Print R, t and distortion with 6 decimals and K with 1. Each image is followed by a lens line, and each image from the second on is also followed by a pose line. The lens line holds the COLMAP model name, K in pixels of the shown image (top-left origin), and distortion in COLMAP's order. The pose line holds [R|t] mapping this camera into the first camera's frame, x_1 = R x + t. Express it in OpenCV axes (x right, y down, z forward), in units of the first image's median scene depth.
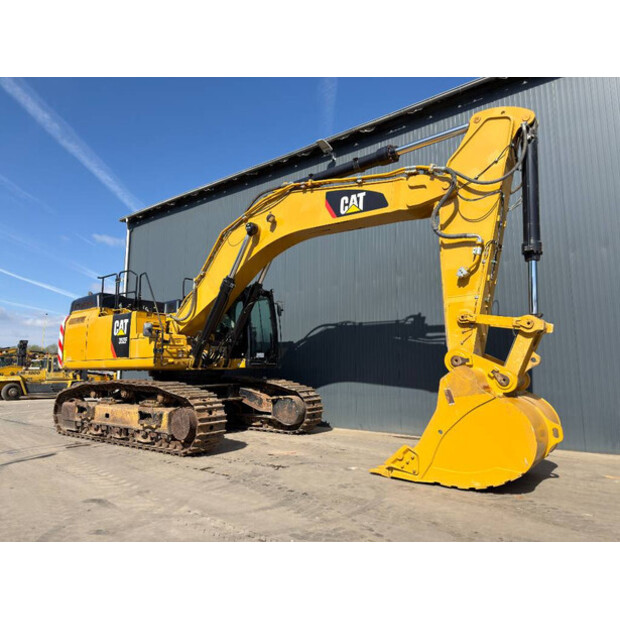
lens RADIAL K [[435.4, 0, 313.1], [0, 435.4, 310.0], [0, 0, 1]] dist [0.047565, -0.048644]
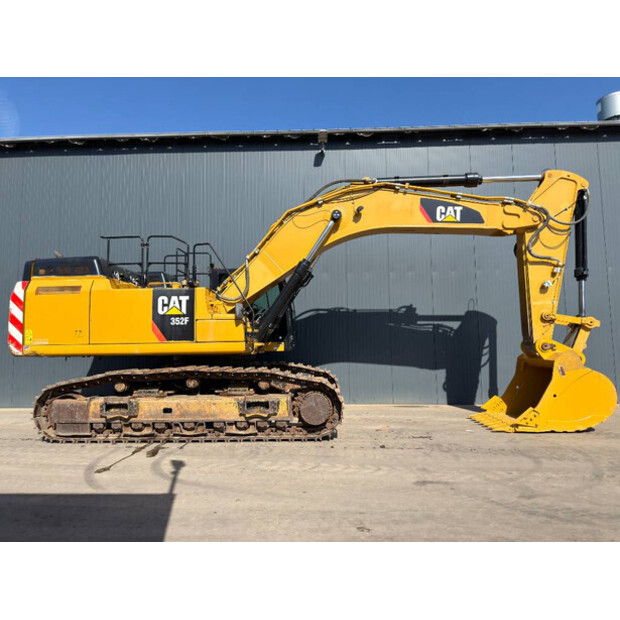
lens RADIAL K [[435.4, 0, 316.4], [0, 435.4, 310.5], [0, 0, 1]] dist [0.047565, -0.048644]
pose [[0.822045, 0.040369, 0.567990, -0.709470], [-0.068793, 0.997218, 0.028687, 0.007477], [-0.565252, -0.062656, 0.822535, 0.165378]]
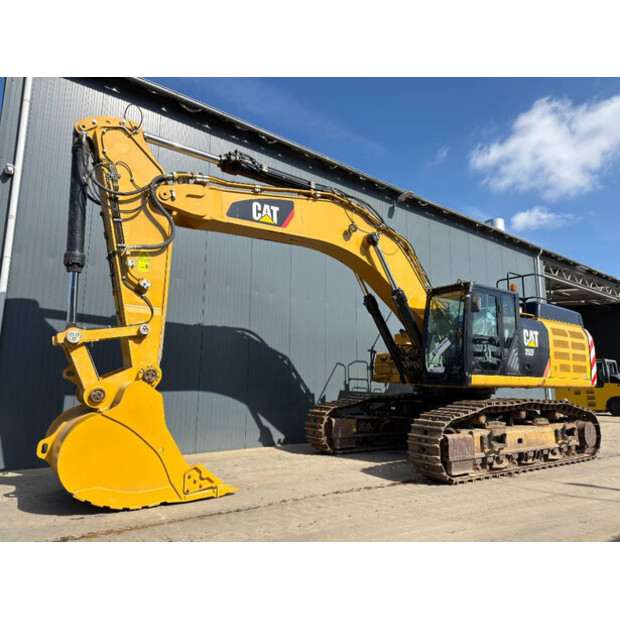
lens RADIAL K [[435.4, 0, 308.4], [0, 435.4, 309.8], [0, 0, 1]] dist [0.047565, -0.048644]
pose [[0.279315, 0.174726, 0.944169, -1.434726], [-0.145579, 0.979643, -0.138224, 0.166065], [-0.949100, -0.098843, 0.299065, 1.151518]]
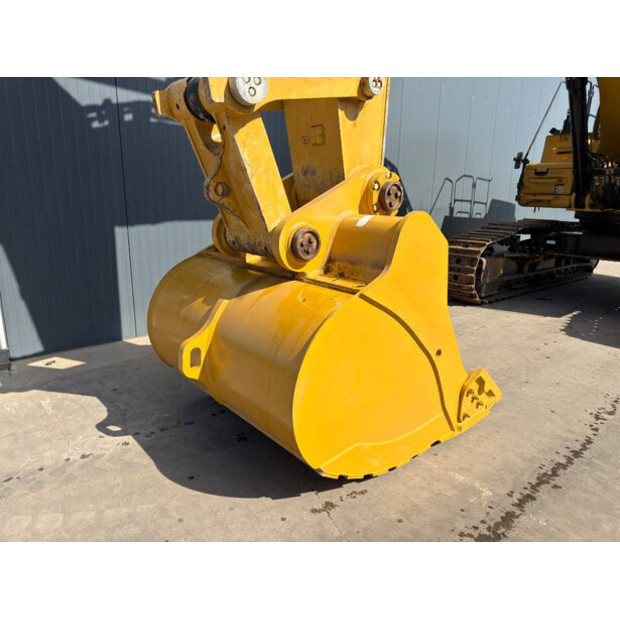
lens RADIAL K [[435.4, 0, 307.6], [0, 435.4, 313.1], [0, 0, 1]] dist [0.047565, -0.048644]
pose [[0.170372, -0.228148, 0.958604, -1.188695], [-0.156719, 0.954171, 0.254946, 0.211658], [-0.972837, -0.193667, 0.126809, 1.542992]]
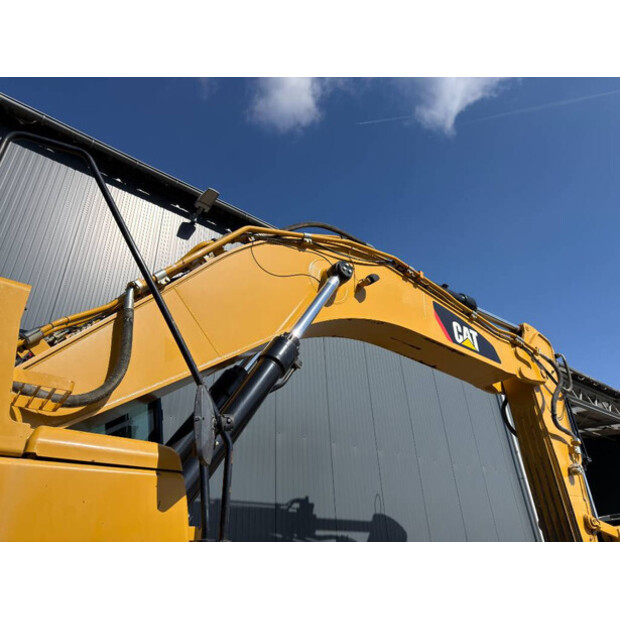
lens RADIAL K [[435.4, 0, 326.6], [0, 435.4, 308.9], [0, 0, 1]] dist [0.047565, -0.048644]
pose [[0.251238, 0.484400, 0.837995, -0.513375], [-0.094488, 0.873903, -0.476828, 0.081326], [-0.963302, 0.040617, 0.265327, 0.834414]]
